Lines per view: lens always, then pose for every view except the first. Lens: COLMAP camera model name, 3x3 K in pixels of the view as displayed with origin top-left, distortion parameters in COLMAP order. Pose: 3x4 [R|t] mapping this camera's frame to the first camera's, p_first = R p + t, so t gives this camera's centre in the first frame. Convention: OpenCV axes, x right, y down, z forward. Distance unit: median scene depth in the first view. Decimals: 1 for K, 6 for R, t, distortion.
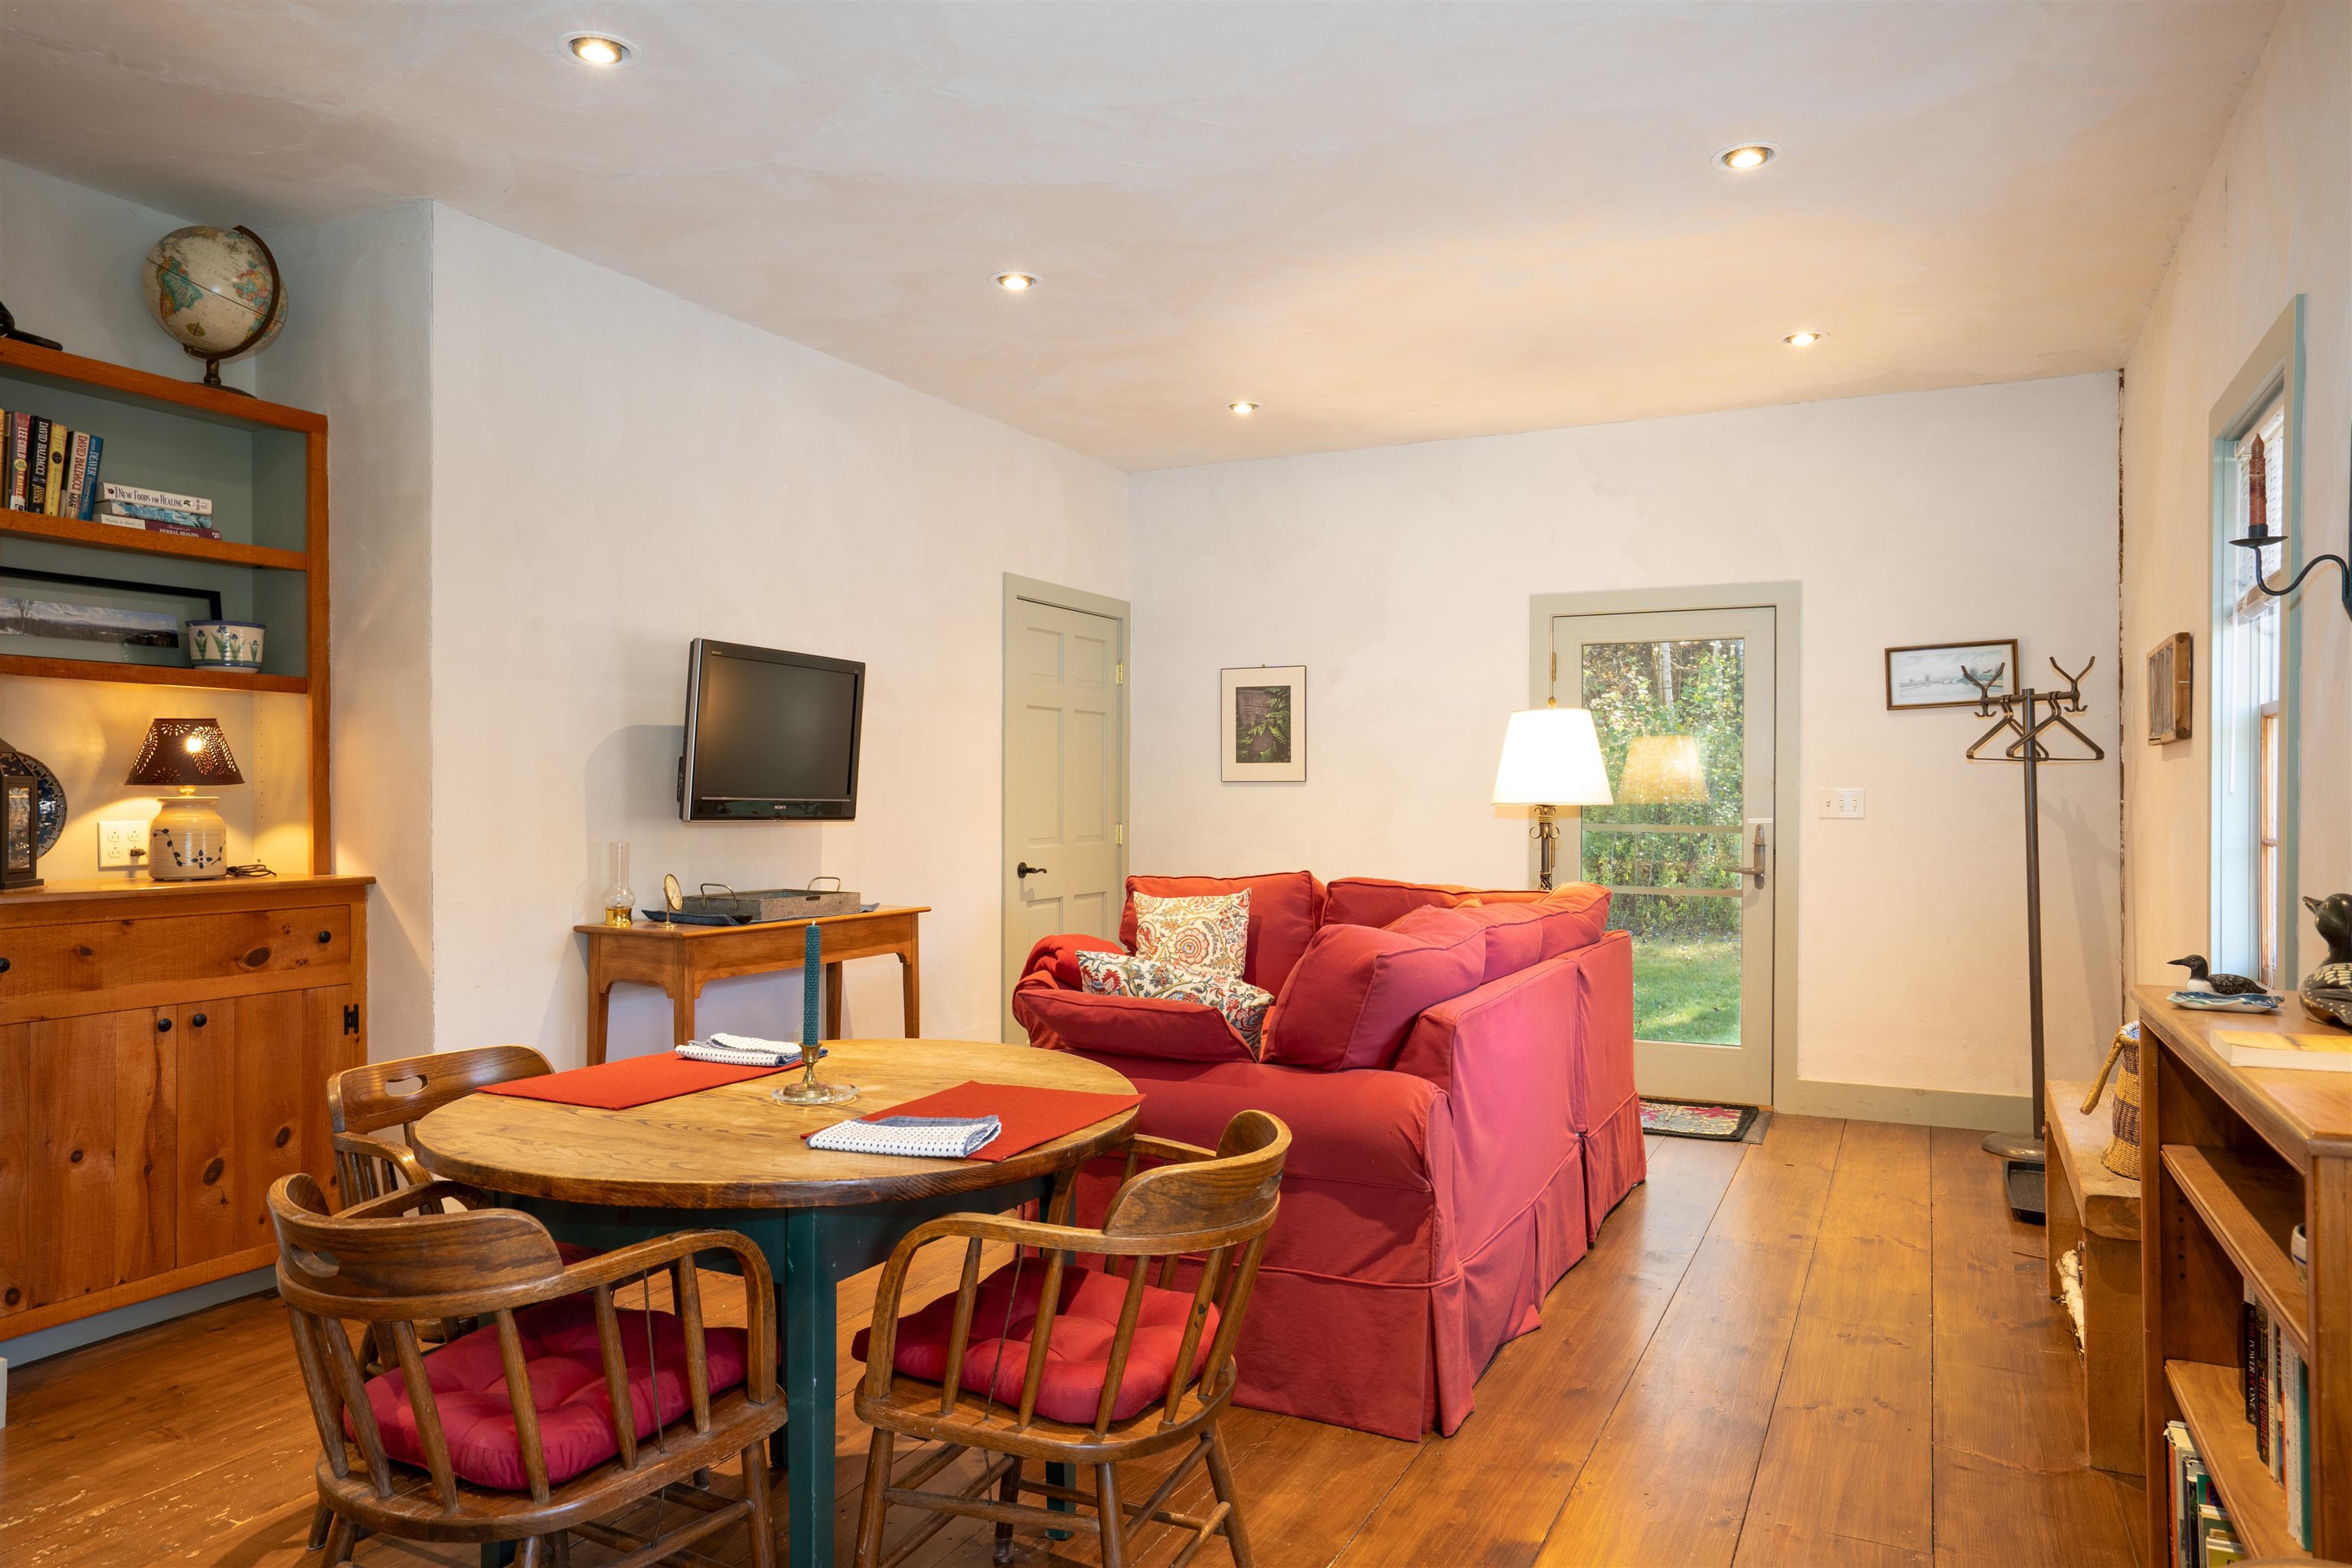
lens RADIAL K [[1558.5, 0, 1171.6], [0, 1558.5, 782.0], [0, 0, 1]] dist [-0.003108, -0.000034]
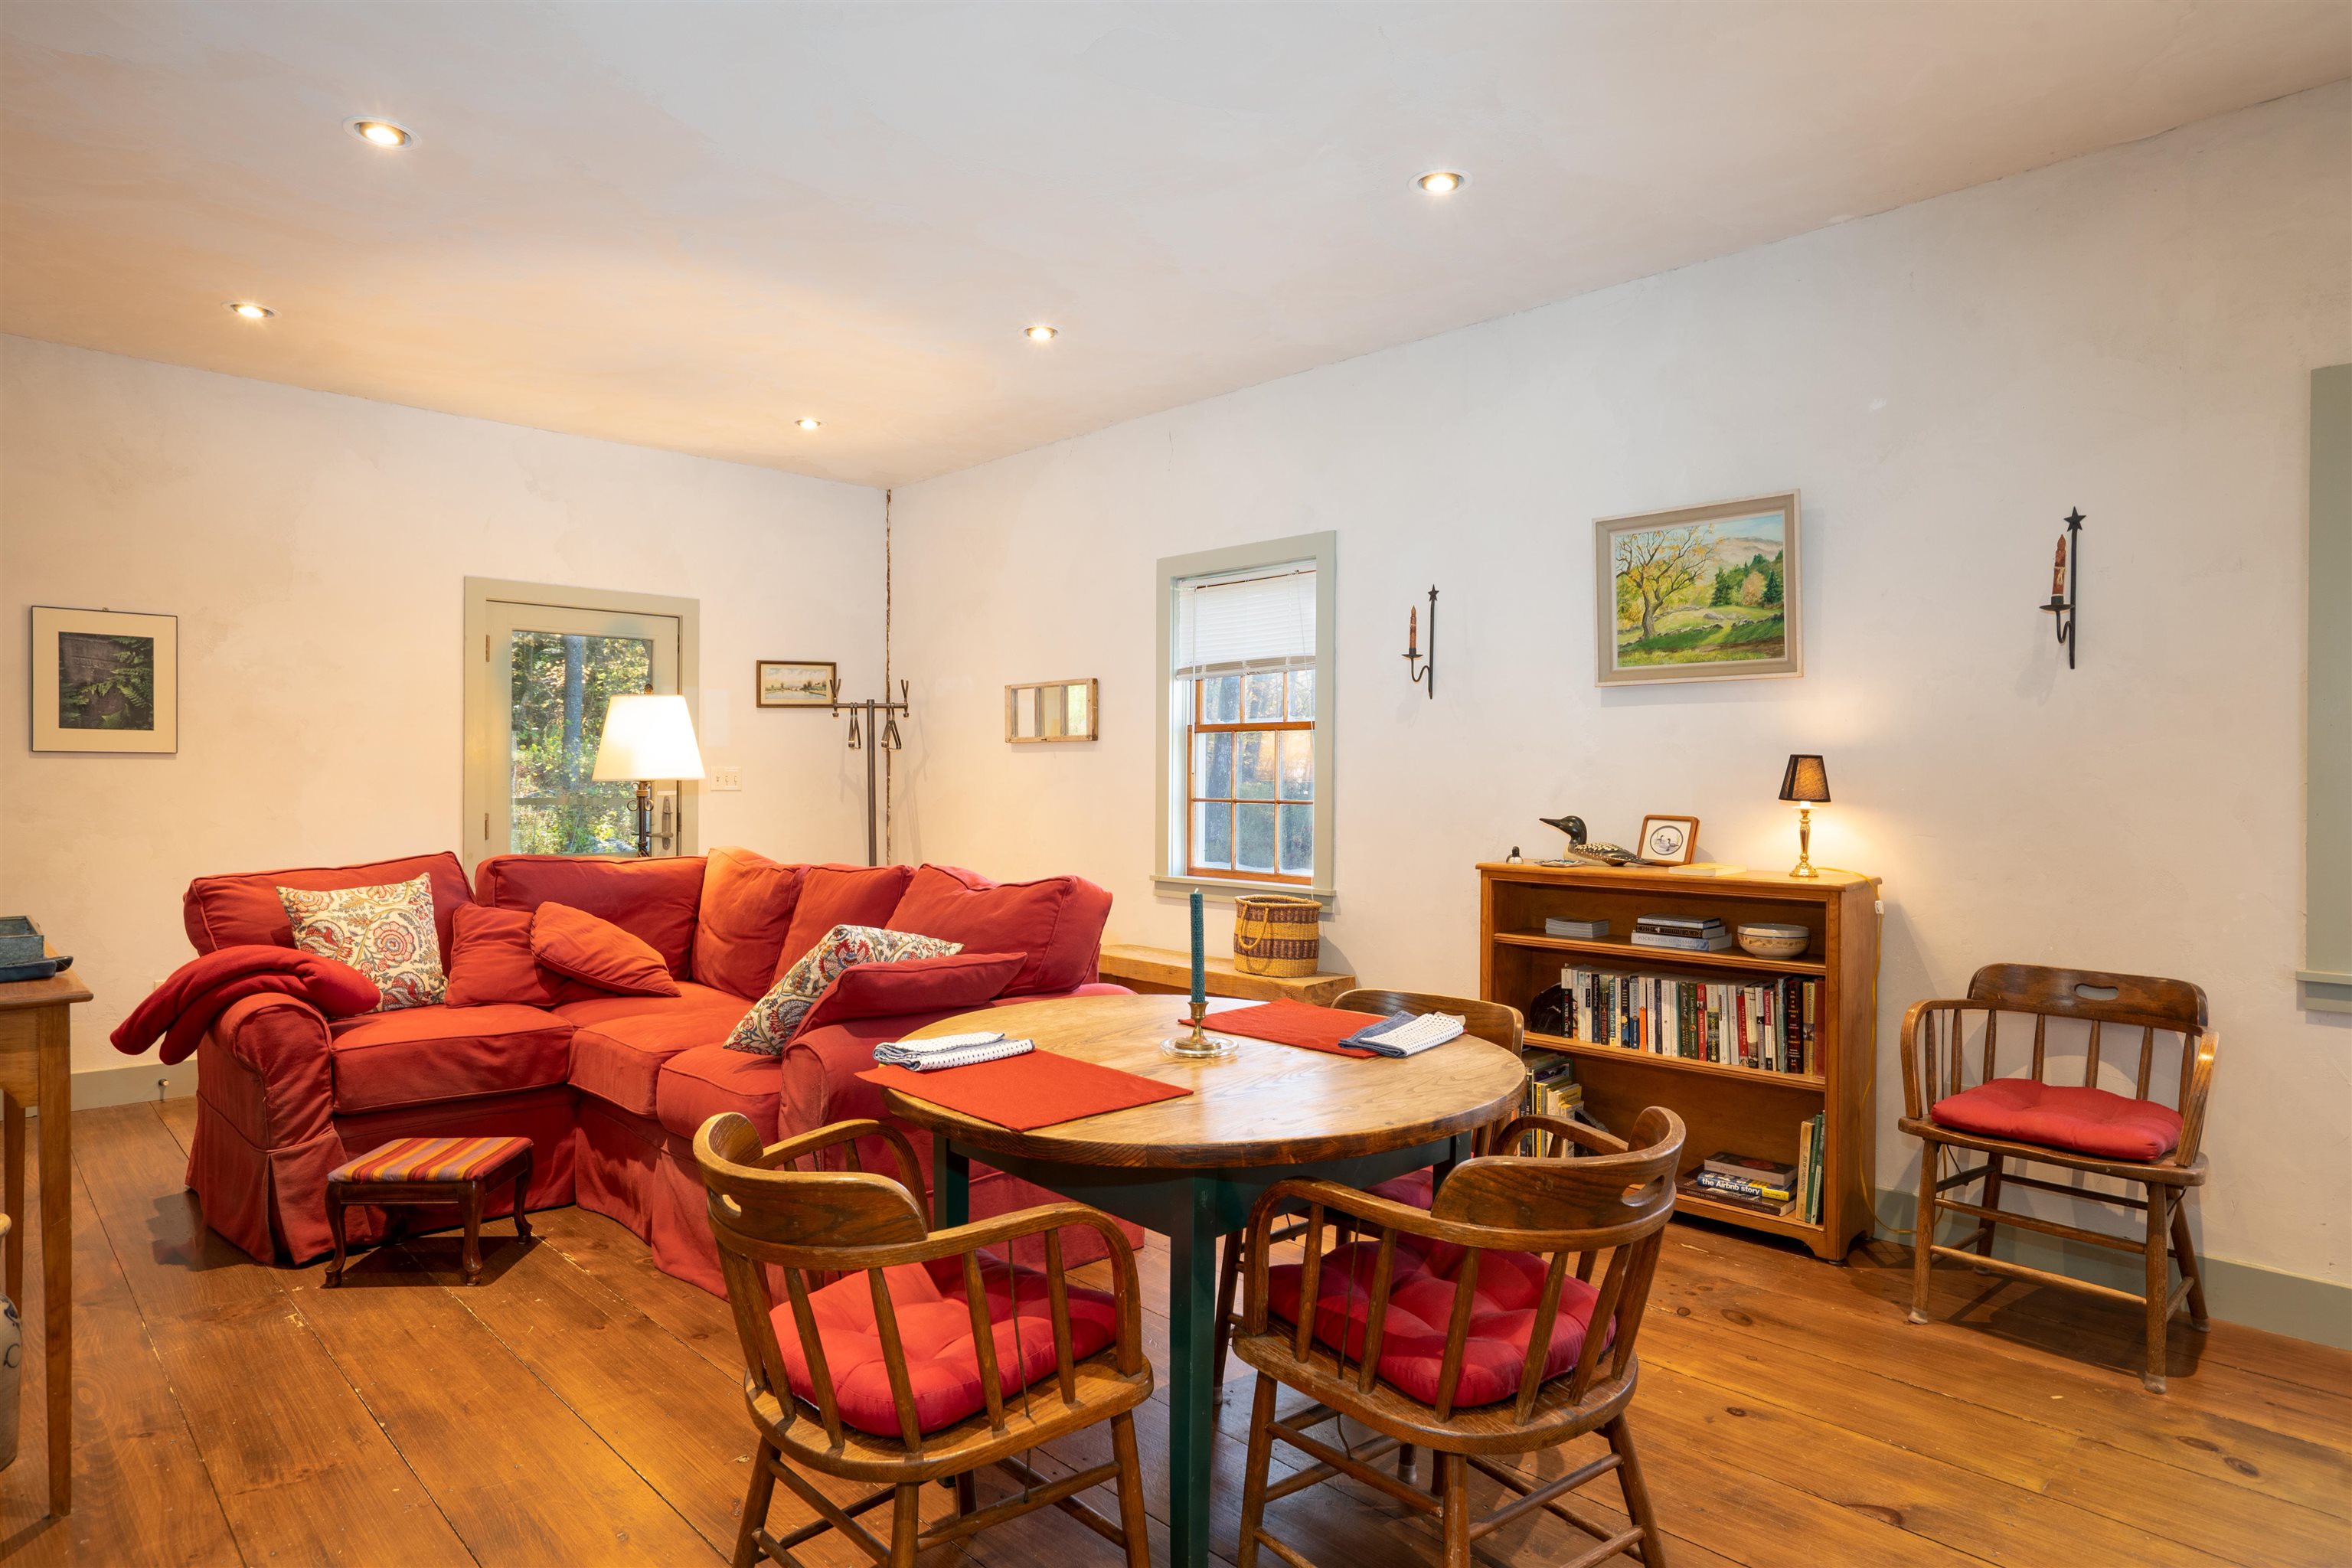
lens RADIAL K [[1309.3, 0, 1177.0], [0, 1309.3, 786.6], [0, 0, 1]] dist [-0.028308, 0.000224]
pose [[0.334625, -0.006383, 0.942330, -0.468646], [-0.013145, 0.999848, 0.011440, 0.003119], [-0.942260, -0.016216, 0.334491, 0.303353]]
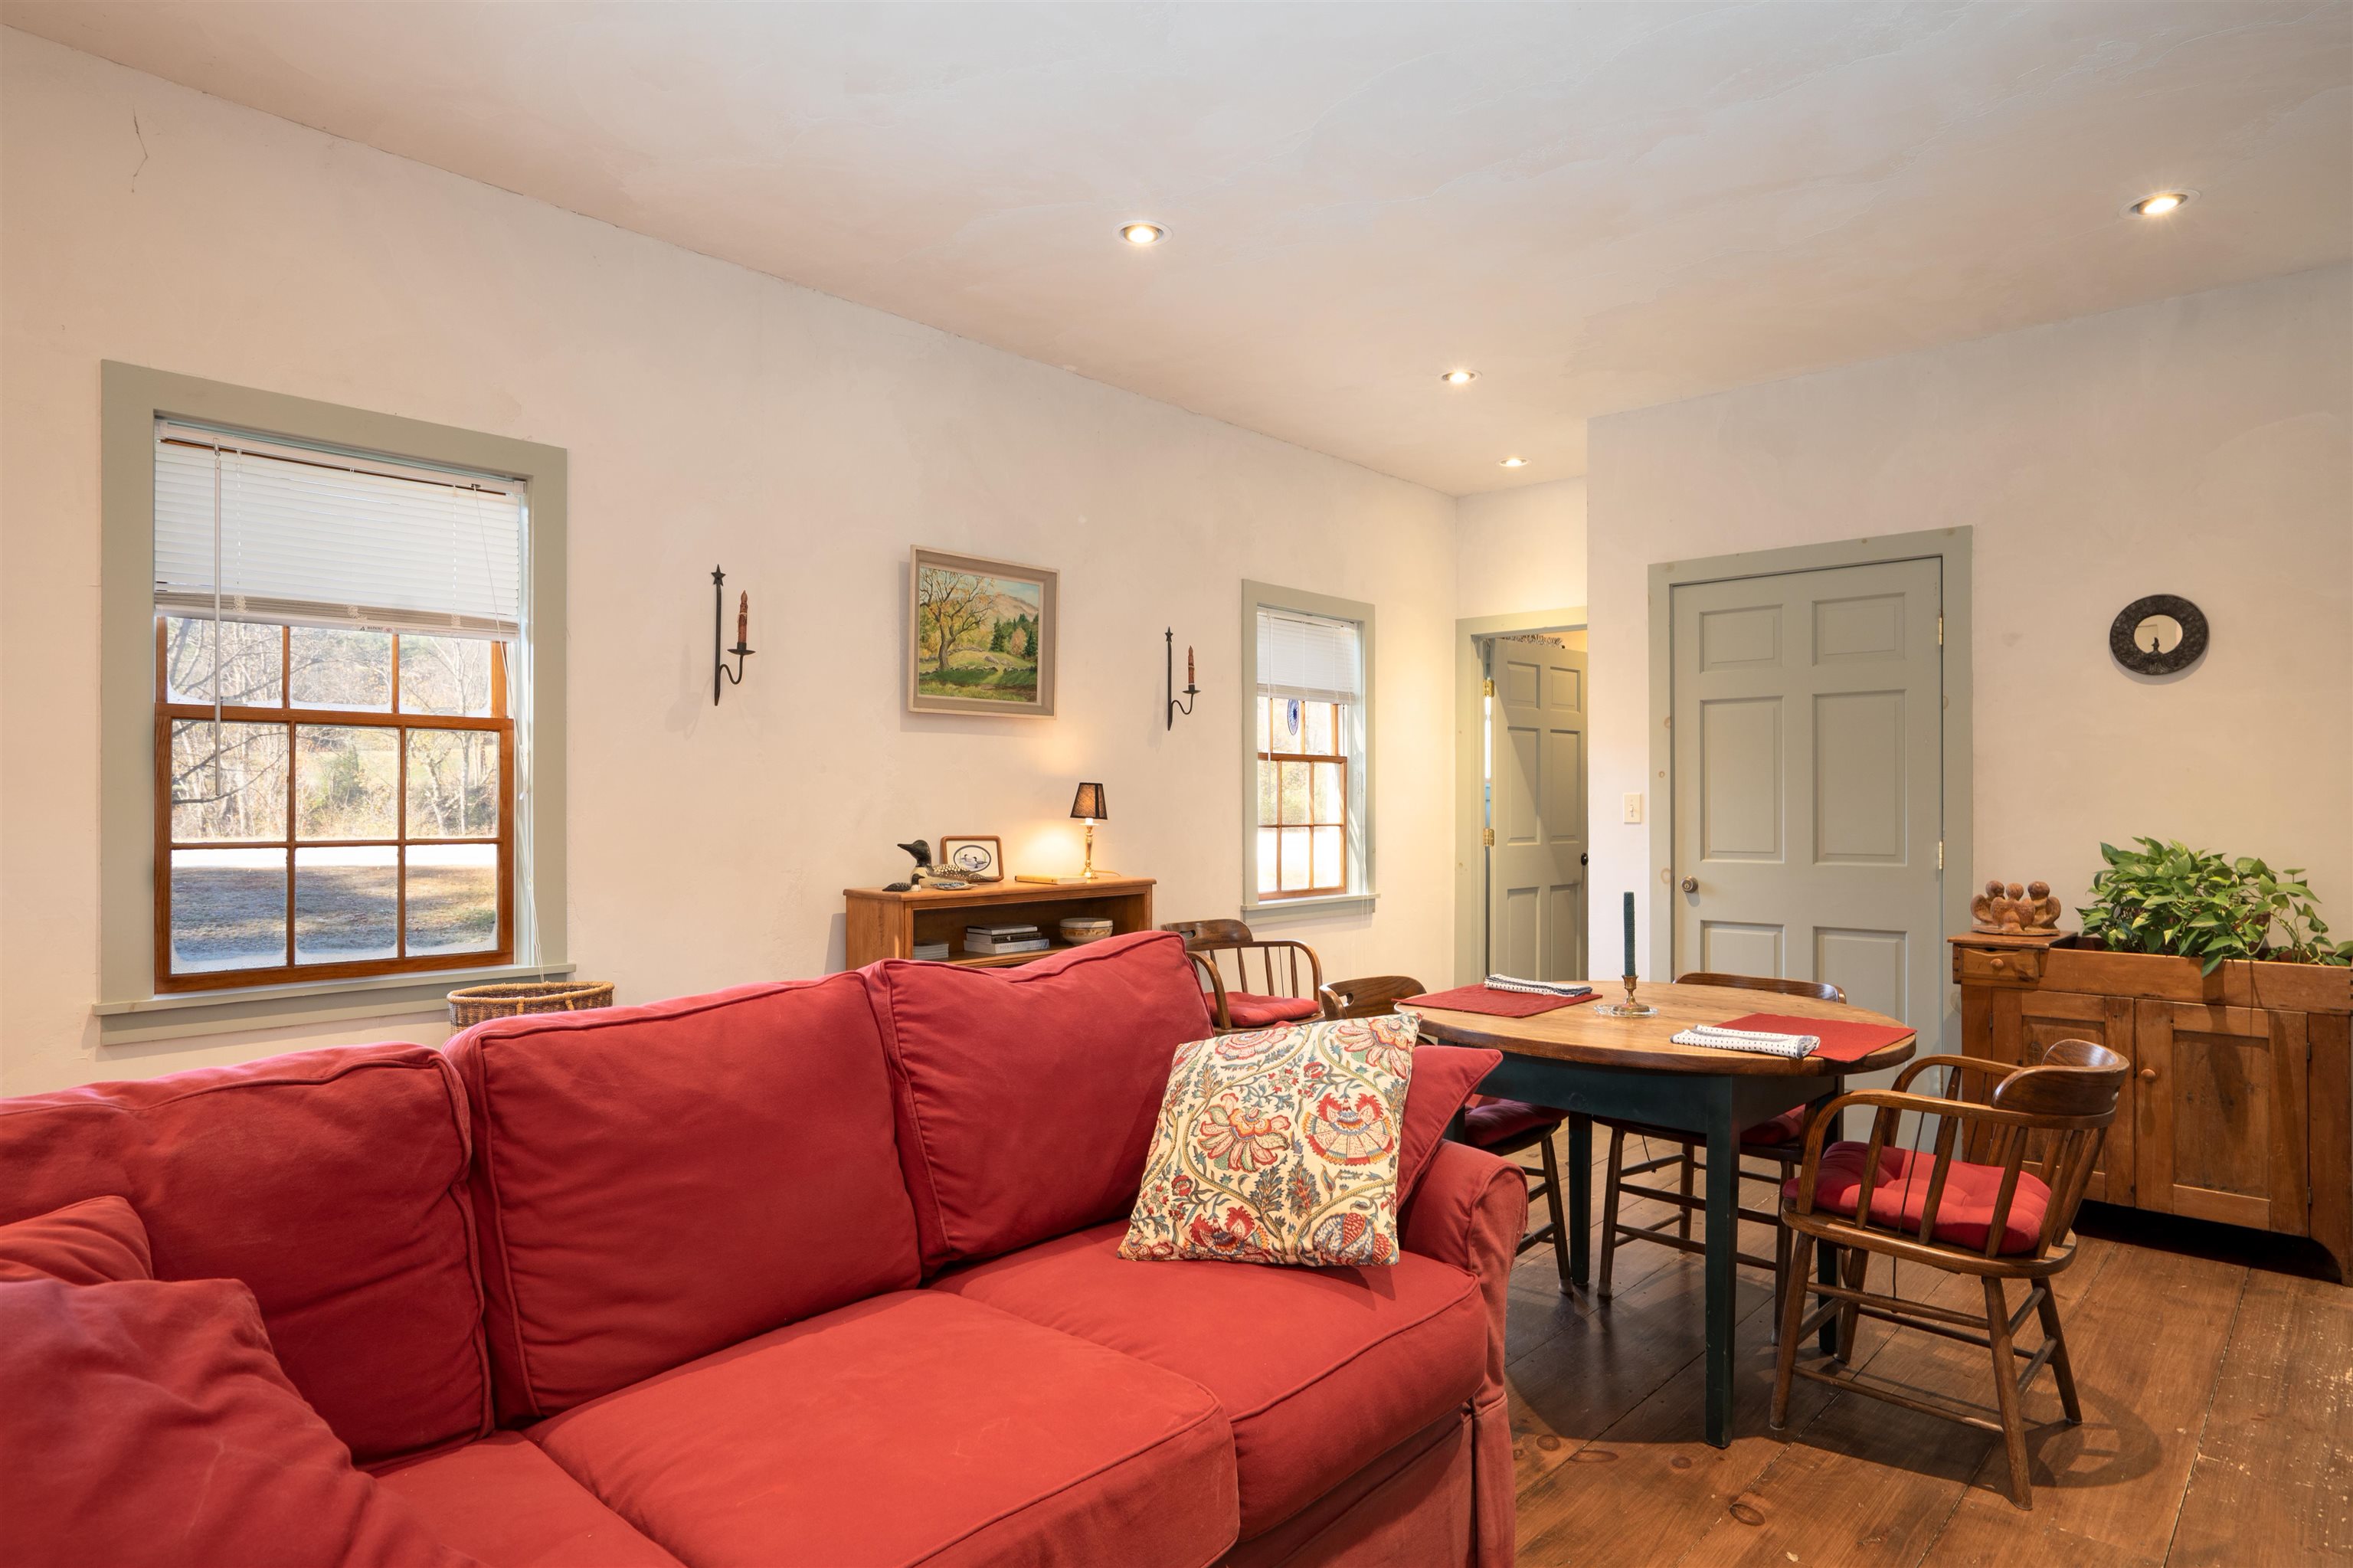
lens RADIAL K [[1309.9, 0, 1180.3], [0, 1309.9, 784.9], [0, 0, 1]] dist [-0.028308, 0.000224]
pose [[-0.955956, -0.007866, 0.293406, -0.090278], [-0.012058, 0.999849, -0.012481, 0.001544], [-0.293264, -0.015469, -0.955906, 0.948005]]
